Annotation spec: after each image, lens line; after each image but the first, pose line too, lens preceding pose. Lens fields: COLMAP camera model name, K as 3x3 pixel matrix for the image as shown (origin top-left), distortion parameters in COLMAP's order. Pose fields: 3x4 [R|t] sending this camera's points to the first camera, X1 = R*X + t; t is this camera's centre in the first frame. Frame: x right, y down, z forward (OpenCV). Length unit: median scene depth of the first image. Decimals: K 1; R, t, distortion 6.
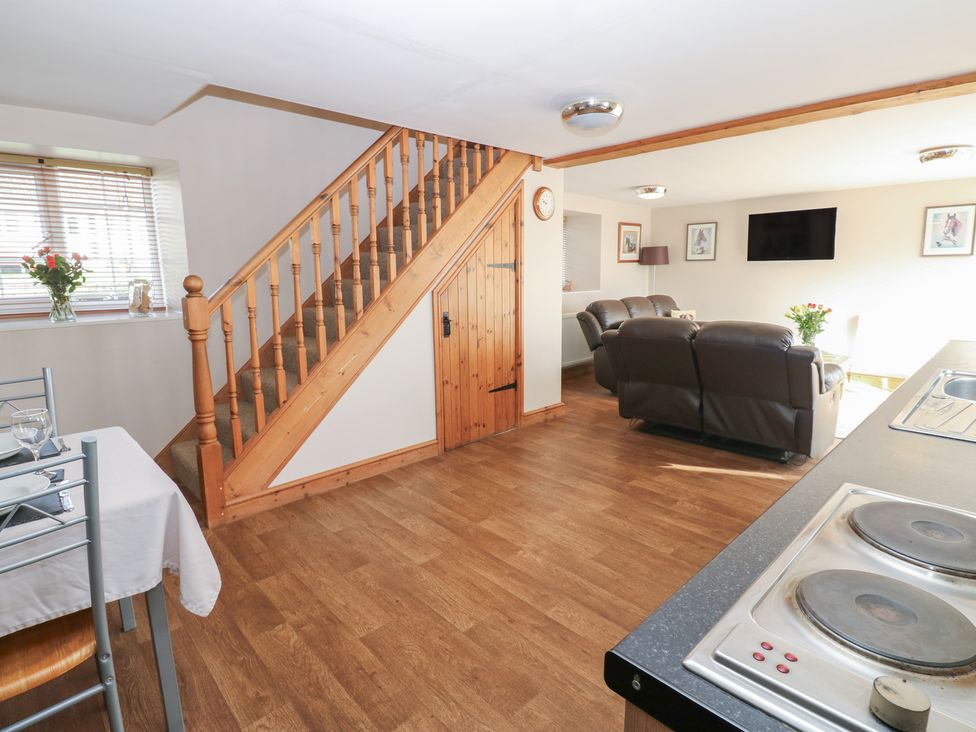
lens RADIAL K [[515.9, 0, 495.2], [0, 515.9, 360.5], [0, 0, 1]] dist [-0.000059, -0.013460]
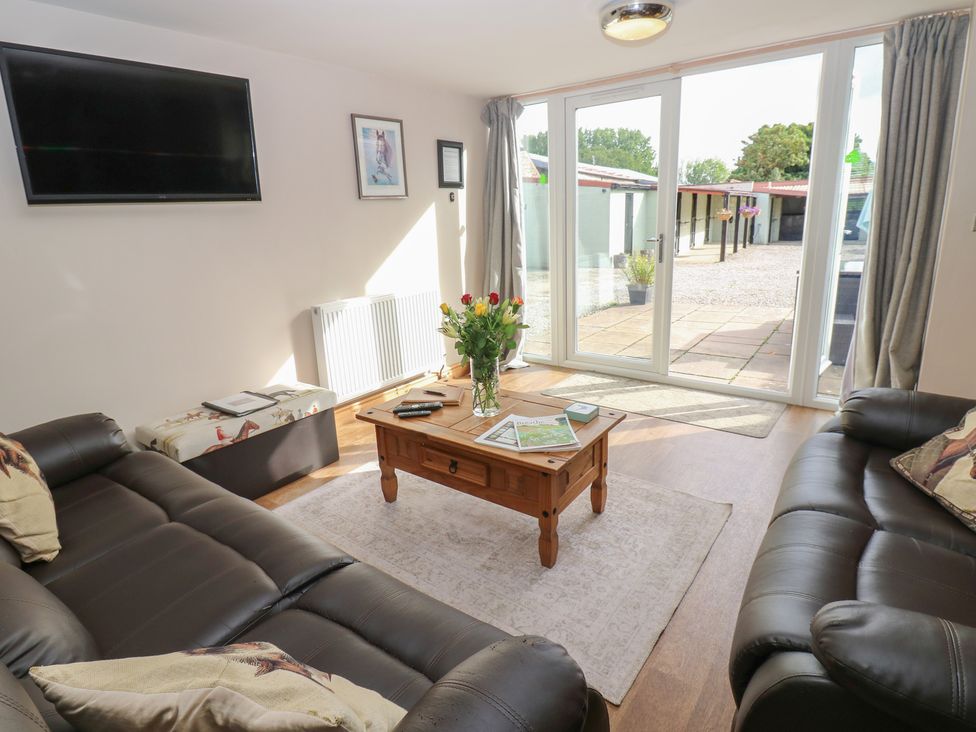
lens RADIAL K [[514.9, 0, 484.1], [0, 514.9, 373.5], [0, 0, 1]] dist [-0.005498, -0.008097]
pose [[-0.144524, -0.276977, 0.949946, 0.278308], [0.209925, 0.929589, 0.302979, -0.284787], [-0.966977, 0.243205, -0.076203, 1.662260]]
